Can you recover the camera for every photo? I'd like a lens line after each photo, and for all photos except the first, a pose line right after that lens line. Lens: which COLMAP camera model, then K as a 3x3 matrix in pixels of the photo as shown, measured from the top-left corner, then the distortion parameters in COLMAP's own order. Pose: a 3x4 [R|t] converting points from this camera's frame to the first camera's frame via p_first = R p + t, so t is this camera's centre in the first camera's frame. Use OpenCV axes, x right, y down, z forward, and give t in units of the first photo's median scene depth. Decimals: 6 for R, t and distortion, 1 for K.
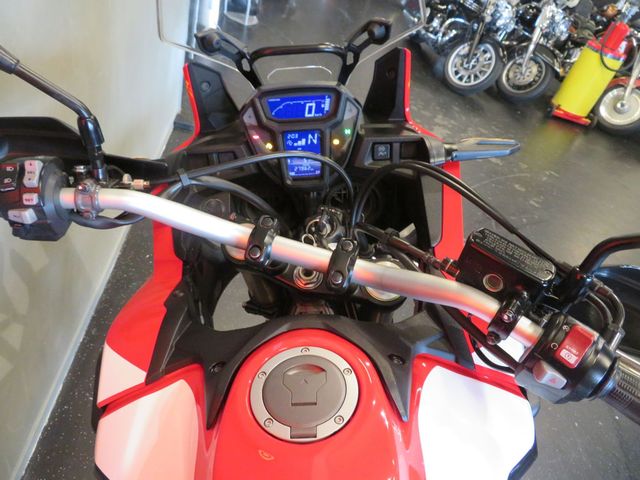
lens RADIAL K [[458.9, 0, 320.0], [0, 458.9, 240.0], [0, 0, 1]] dist [-0.002059, -0.002231]
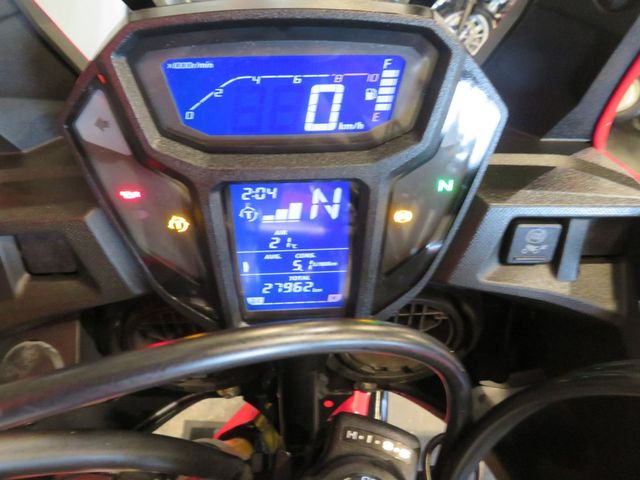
lens RADIAL K [[458.9, 0, 320.0], [0, 458.9, 240.0], [0, 0, 1]] dist [-0.002059, -0.002231]
pose [[0.997152, 0.020952, 0.072447, -0.041128], [-0.025193, 0.997991, 0.058130, -0.213819], [-0.071083, -0.059790, 0.995677, 0.699165]]
